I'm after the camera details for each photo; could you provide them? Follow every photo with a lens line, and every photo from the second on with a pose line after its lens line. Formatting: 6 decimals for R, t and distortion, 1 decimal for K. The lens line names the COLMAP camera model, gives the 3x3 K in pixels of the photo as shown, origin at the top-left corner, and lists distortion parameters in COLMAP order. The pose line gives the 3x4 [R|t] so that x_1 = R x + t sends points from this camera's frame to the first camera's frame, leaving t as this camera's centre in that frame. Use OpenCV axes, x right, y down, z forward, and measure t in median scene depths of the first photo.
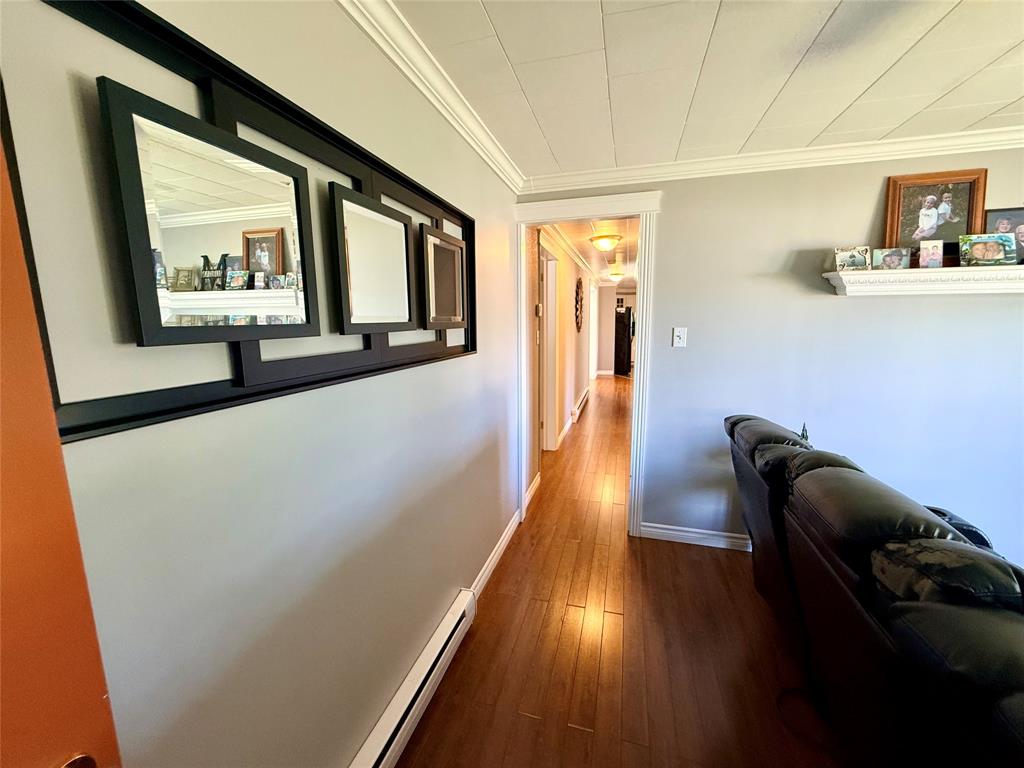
lens RADIAL K [[407.2, 0, 514.4], [0, 407.2, 386.4], [0, 0, 1]] dist [-0.001105, -0.000511]
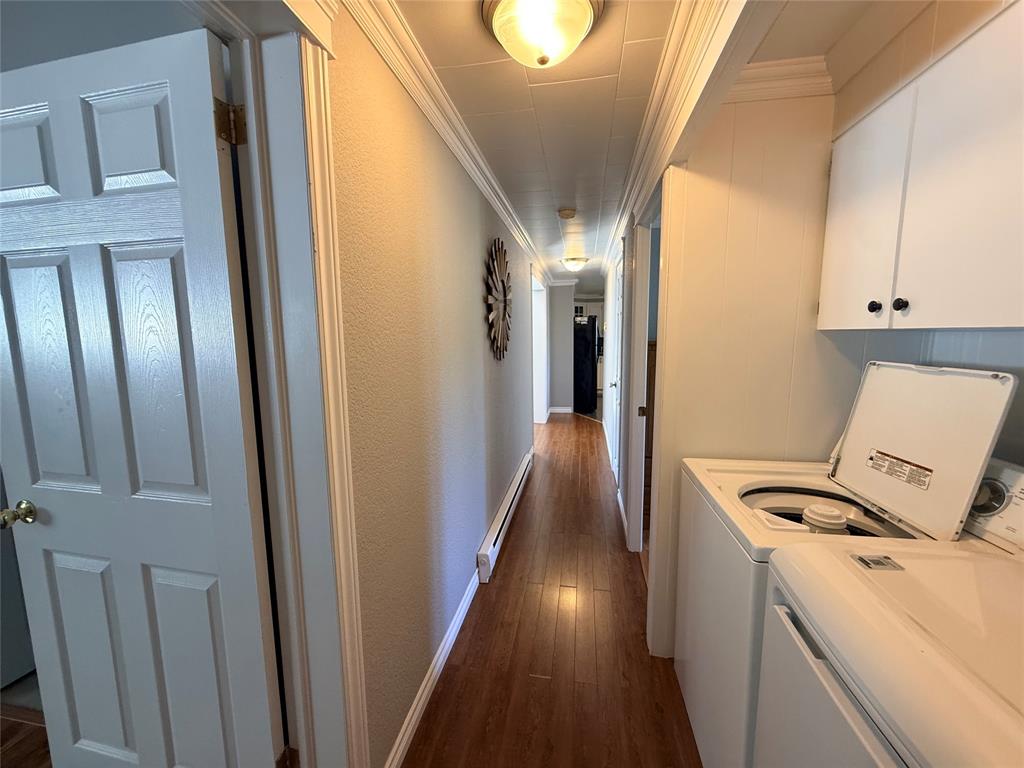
lens RADIAL K [[407.2, 0, 512.0], [0, 407.2, 385.8], [0, 0, 1]] dist [-0.001105, -0.000511]
pose [[0.995418, -0.009276, 0.095168, 0.137837], [0.012962, 0.999186, -0.038193, -0.091911], [-0.094736, 0.039251, 0.994728, 0.584720]]
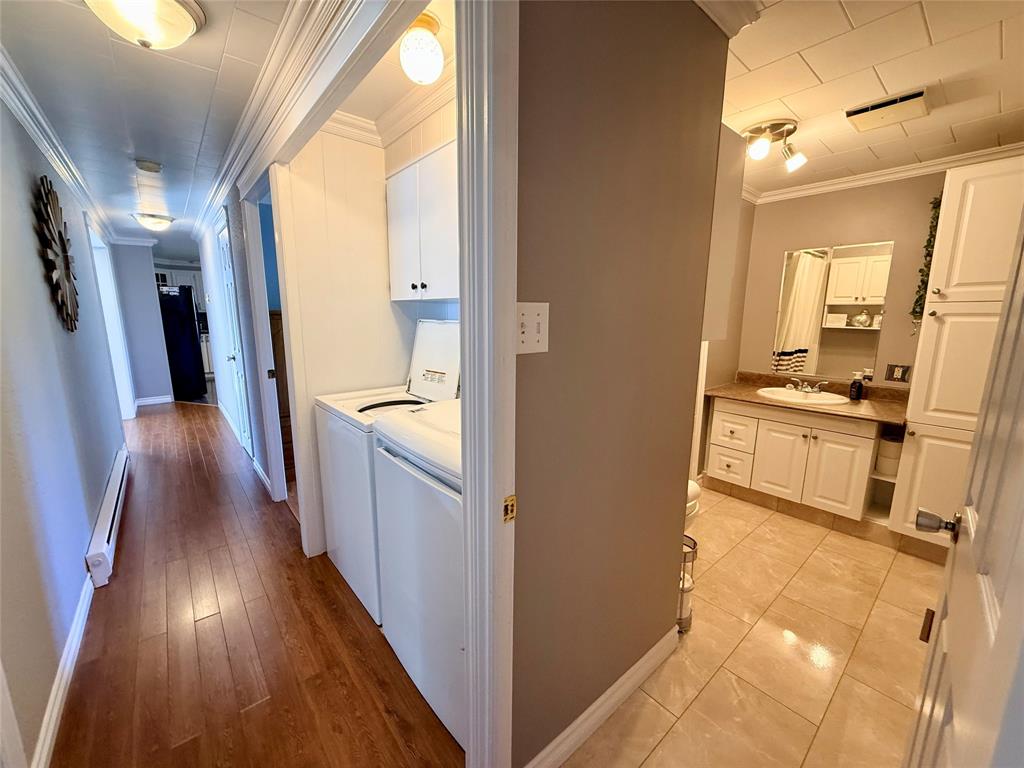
lens RADIAL K [[407.2, 0, 512.2], [0, 407.2, 383.9], [0, 0, 1]] dist [-0.001105, -0.000511]
pose [[0.562410, -0.127063, 0.817037, 0.081537], [0.121858, 0.990070, 0.070091, -0.066102], [-0.817830, 0.060142, 0.572309, 0.495694]]
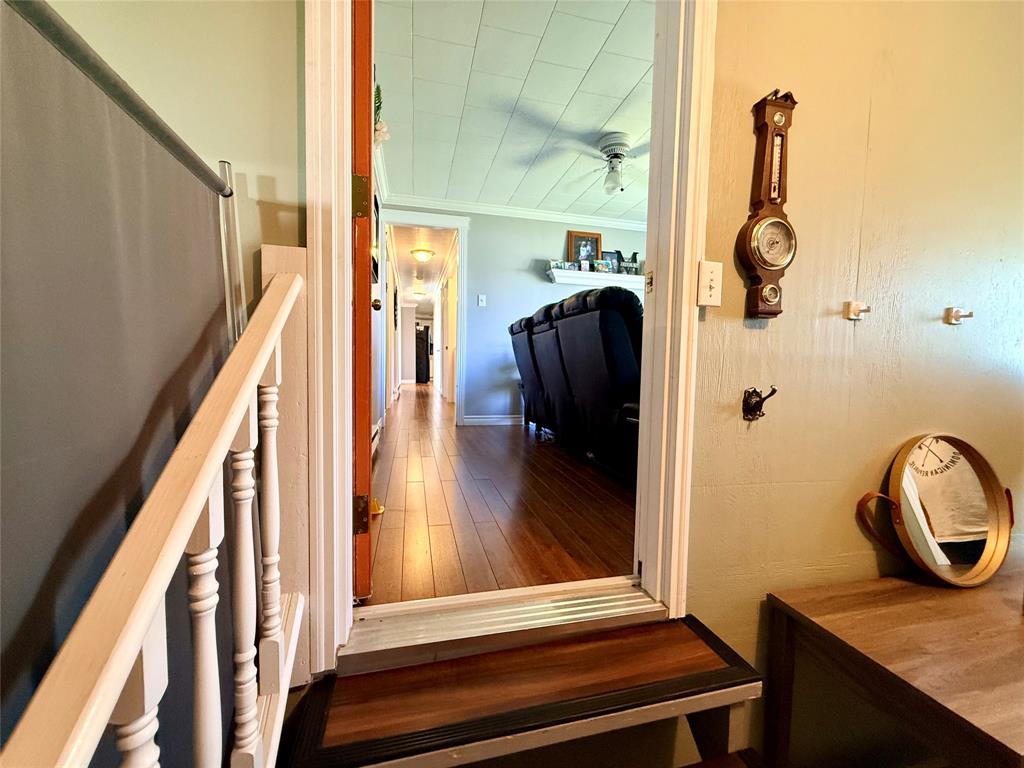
lens RADIAL K [[407.2, 0, 514.2], [0, 407.2, 386.4], [0, 0, 1]] dist [-0.001105, -0.000511]
pose [[0.870597, -0.002844, 0.491989, -0.144102], [0.053582, 0.994583, -0.089067, 0.175877], [-0.489071, 0.103903, 0.866033, -0.234717]]
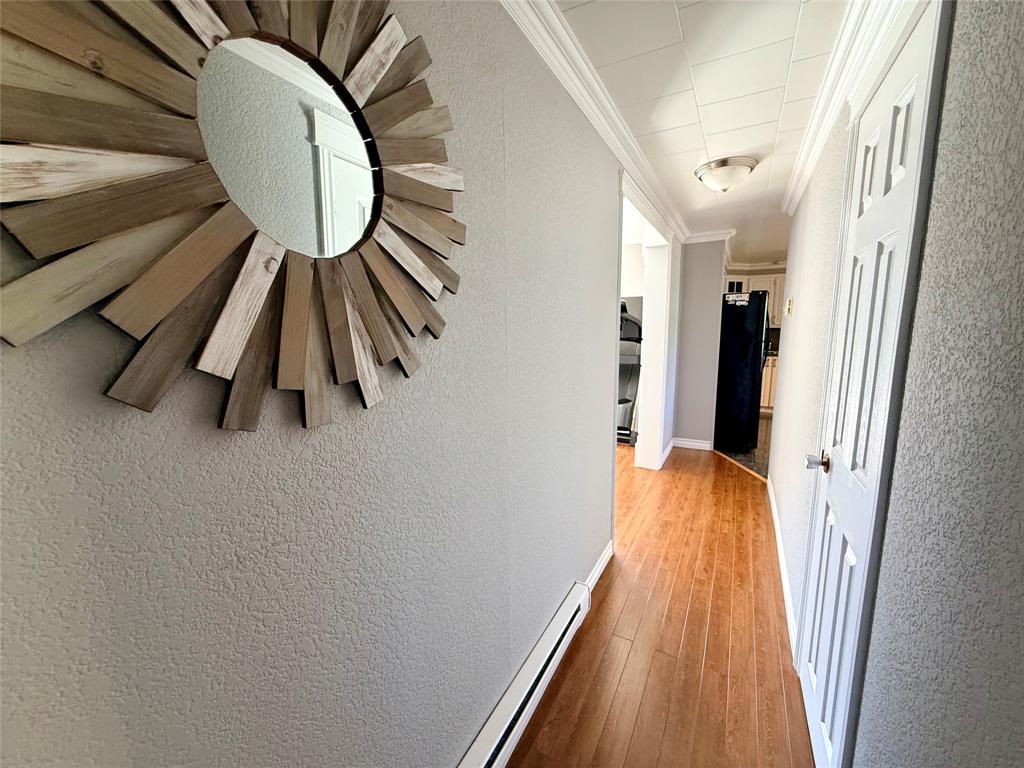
lens RADIAL K [[407.2, 0, 508.0], [0, 407.2, 388.1], [0, 0, 1]] dist [-0.001105, -0.000511]
pose [[0.969349, 0.042486, -0.241985, 0.249587], [-0.043509, 0.999052, 0.001119, -0.156714], [0.241803, 0.009443, 0.970279, 0.971711]]
